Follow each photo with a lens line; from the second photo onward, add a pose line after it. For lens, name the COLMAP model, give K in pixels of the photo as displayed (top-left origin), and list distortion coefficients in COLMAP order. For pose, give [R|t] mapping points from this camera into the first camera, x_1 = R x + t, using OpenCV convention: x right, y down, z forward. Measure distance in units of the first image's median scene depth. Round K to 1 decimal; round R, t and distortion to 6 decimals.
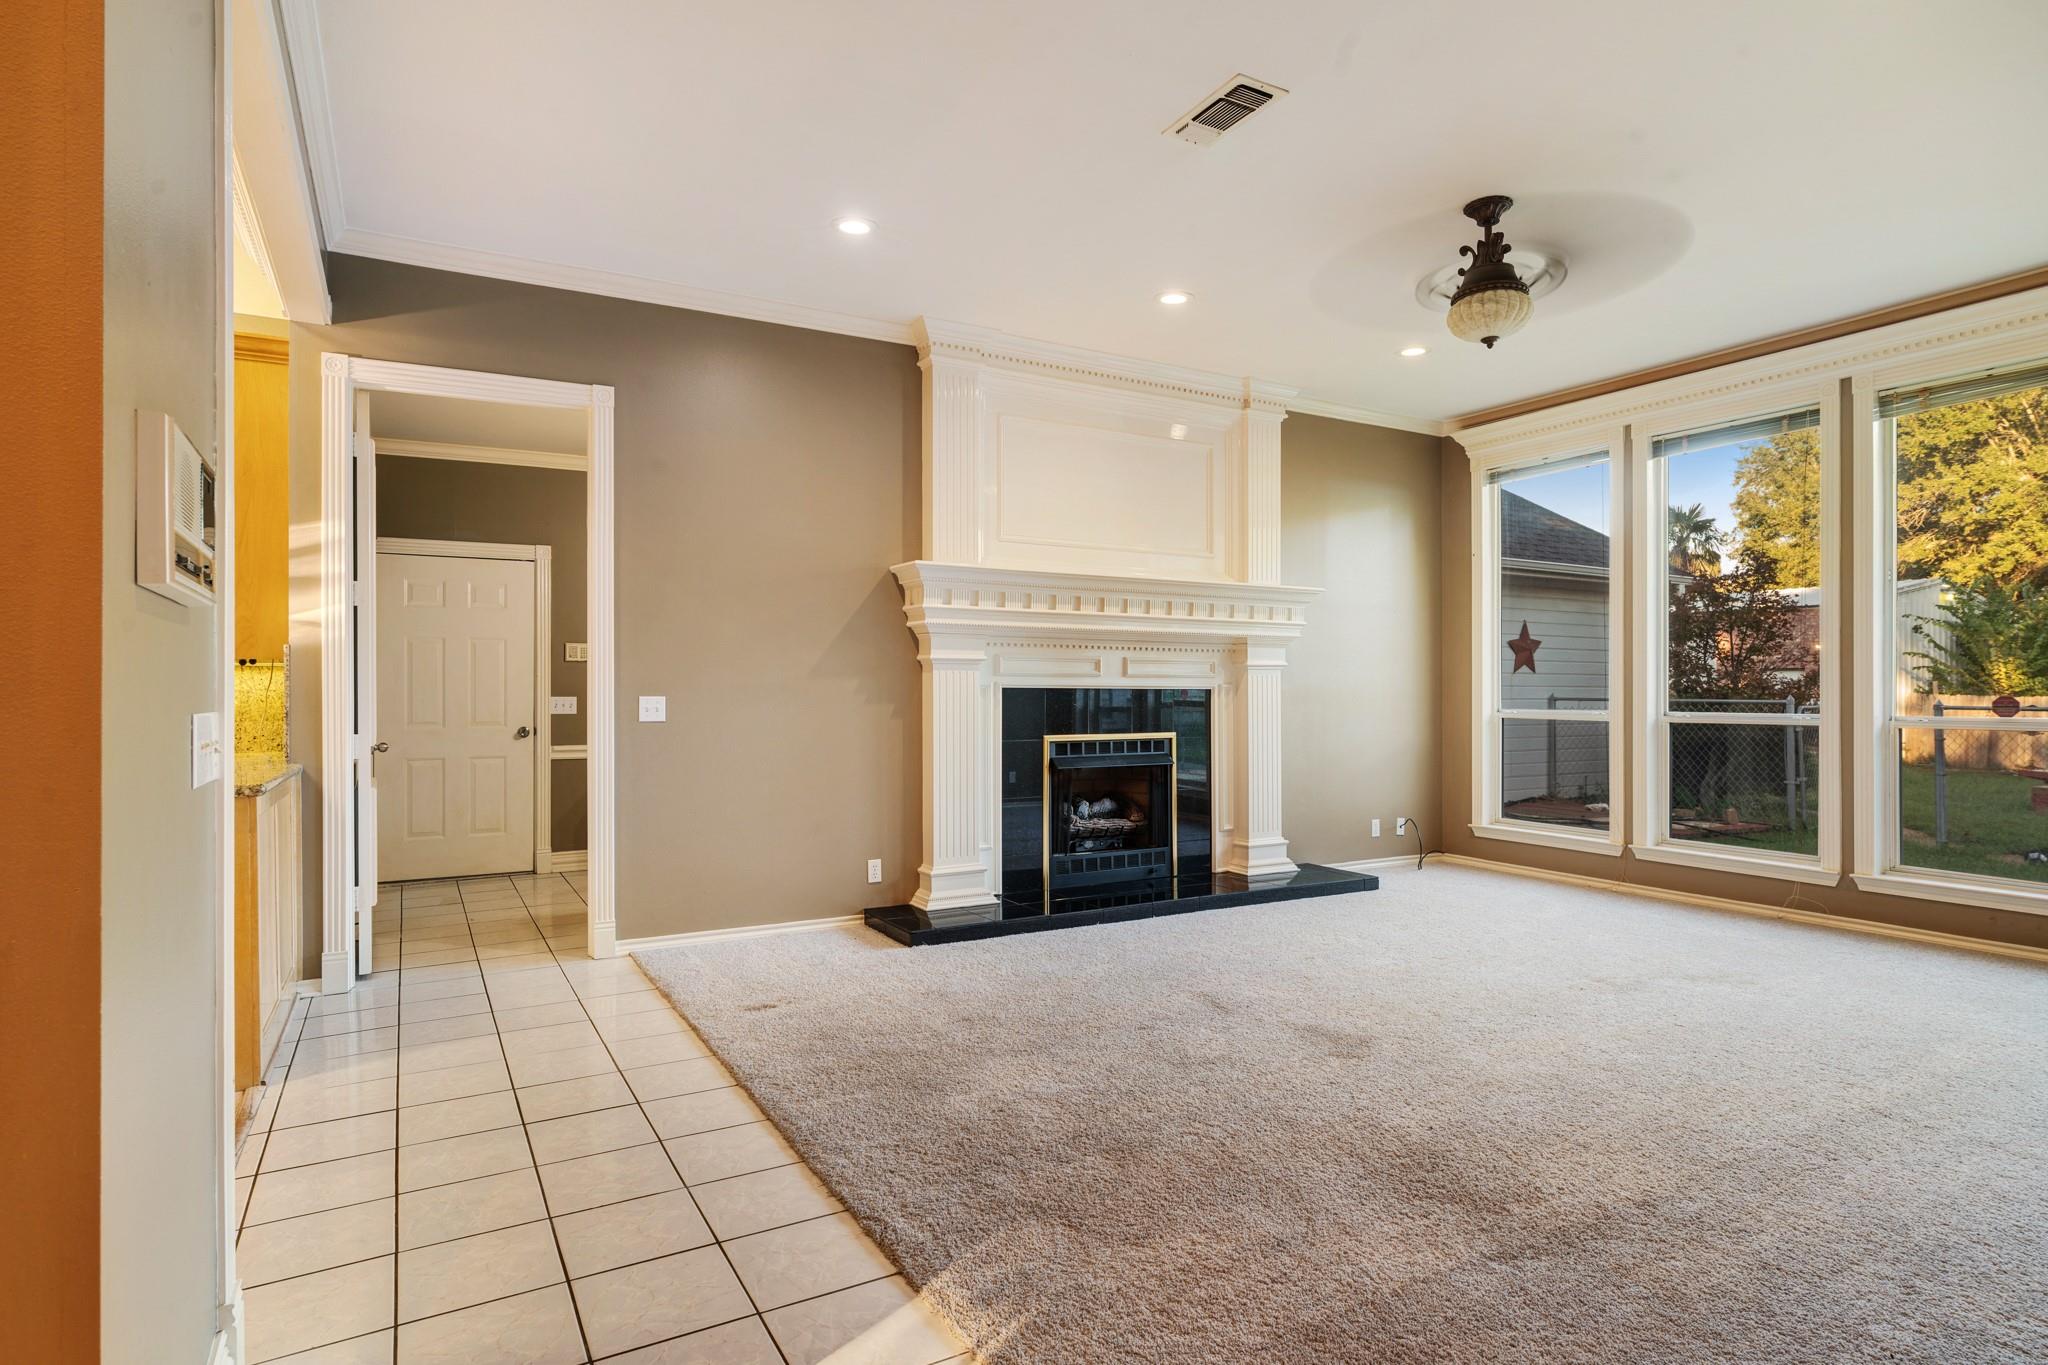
lens RADIAL K [[1105.6, 0, 1028.9], [0, 1105.6, 681.9], [0, 0, 1]] dist [0.002423, 0.001146]
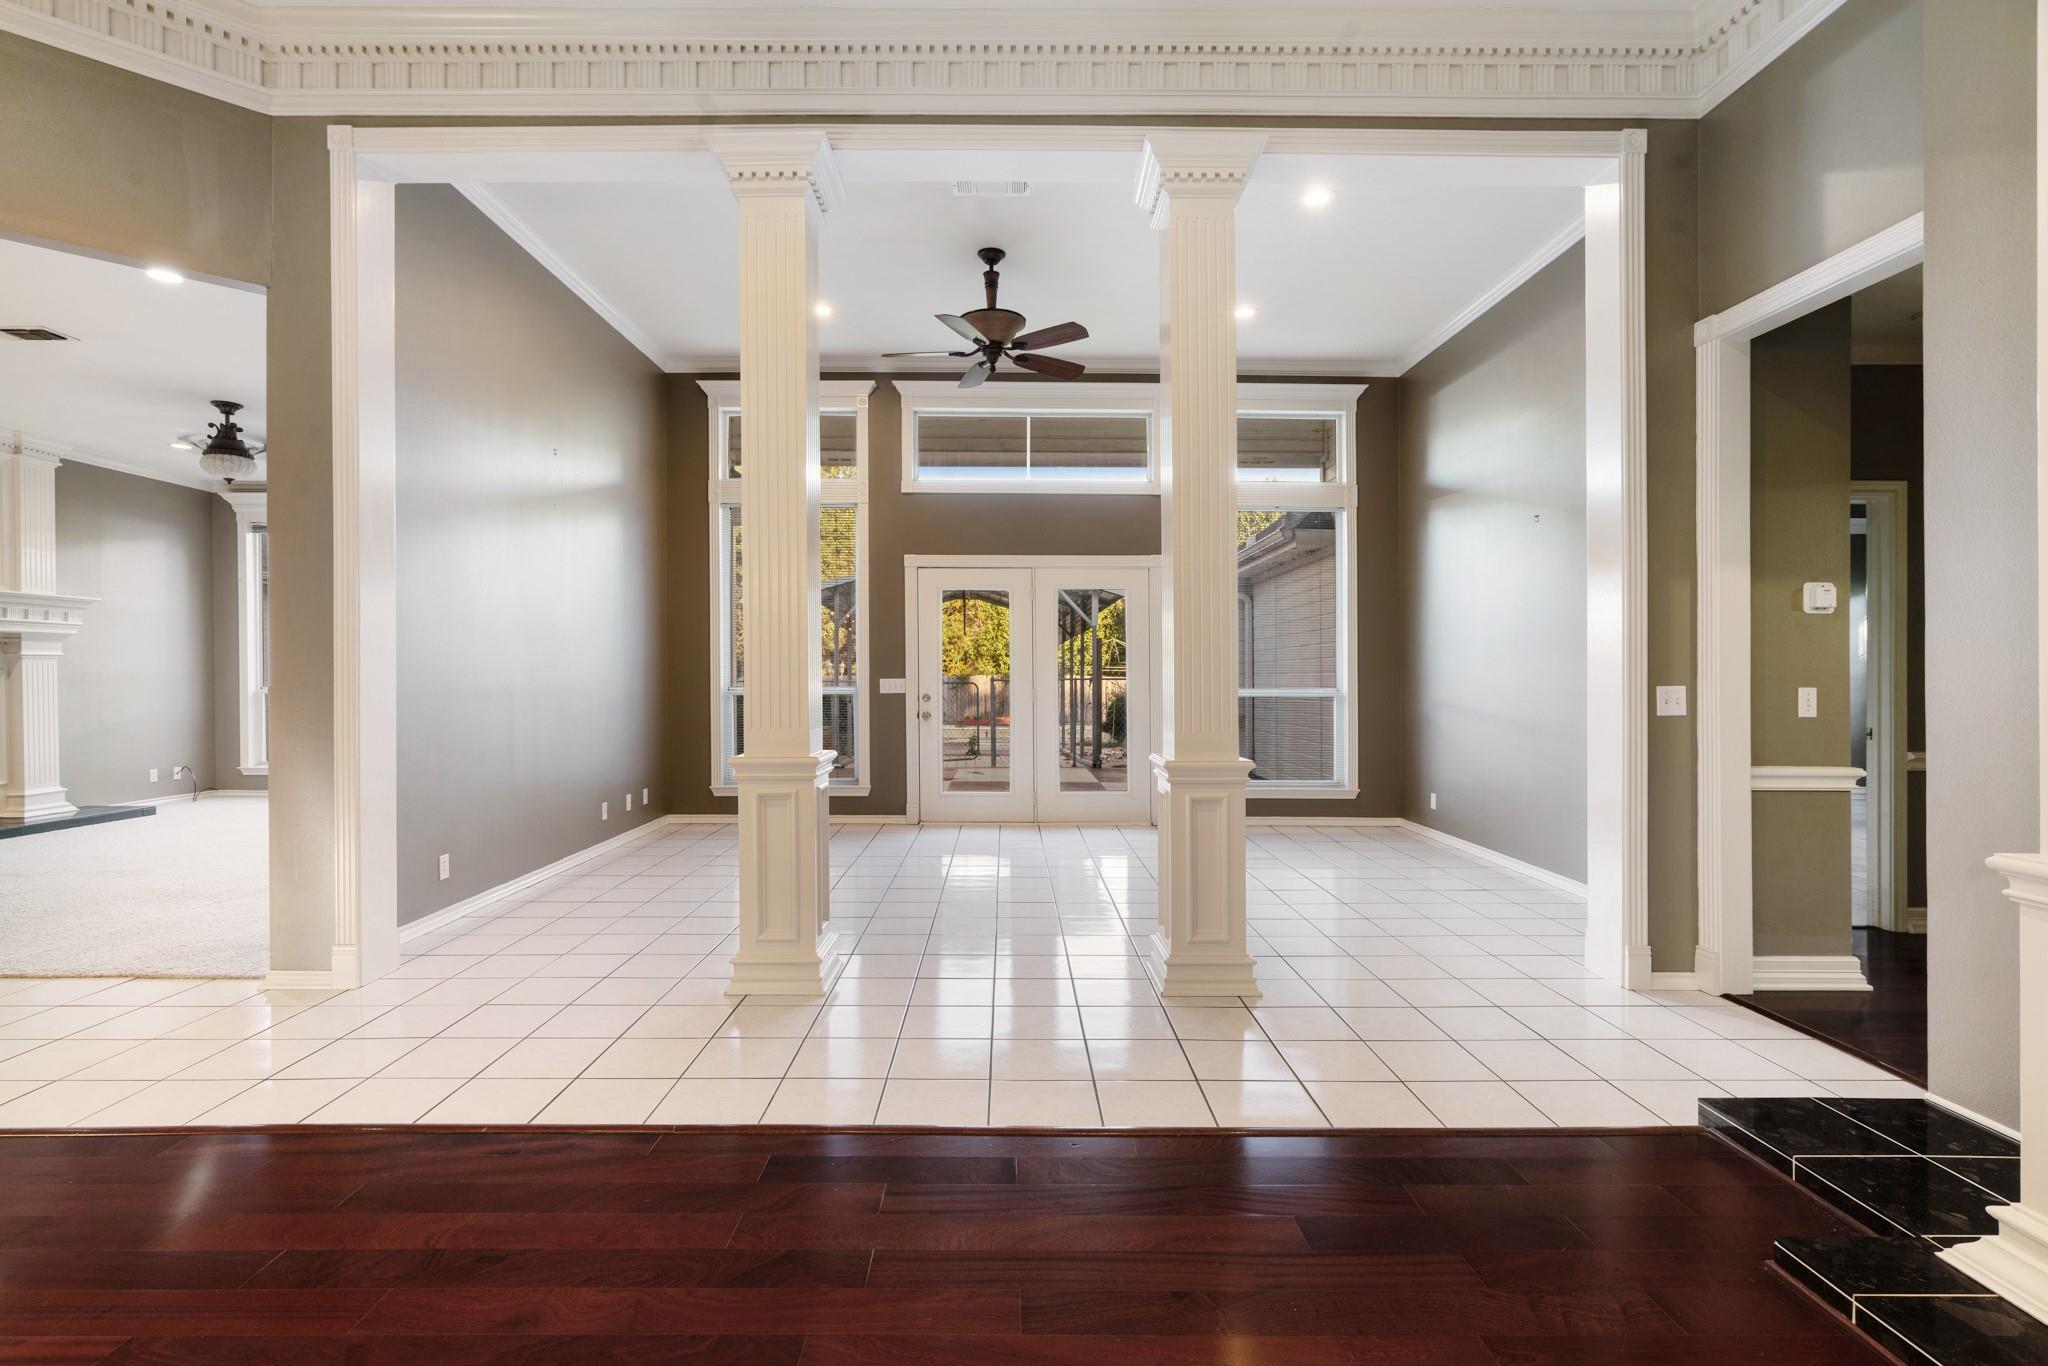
lens RADIAL K [[916.8, 0, 1029.3], [0, 916.8, 685.5], [0, 0, 1]] dist [-0.020529, 0.004749]
pose [[0.480056, -0.011882, 0.877157, -0.157440], [-0.000364, 0.999905, 0.013744, 0.005768], [-0.877238, -0.006917, 0.480006, -0.528479]]
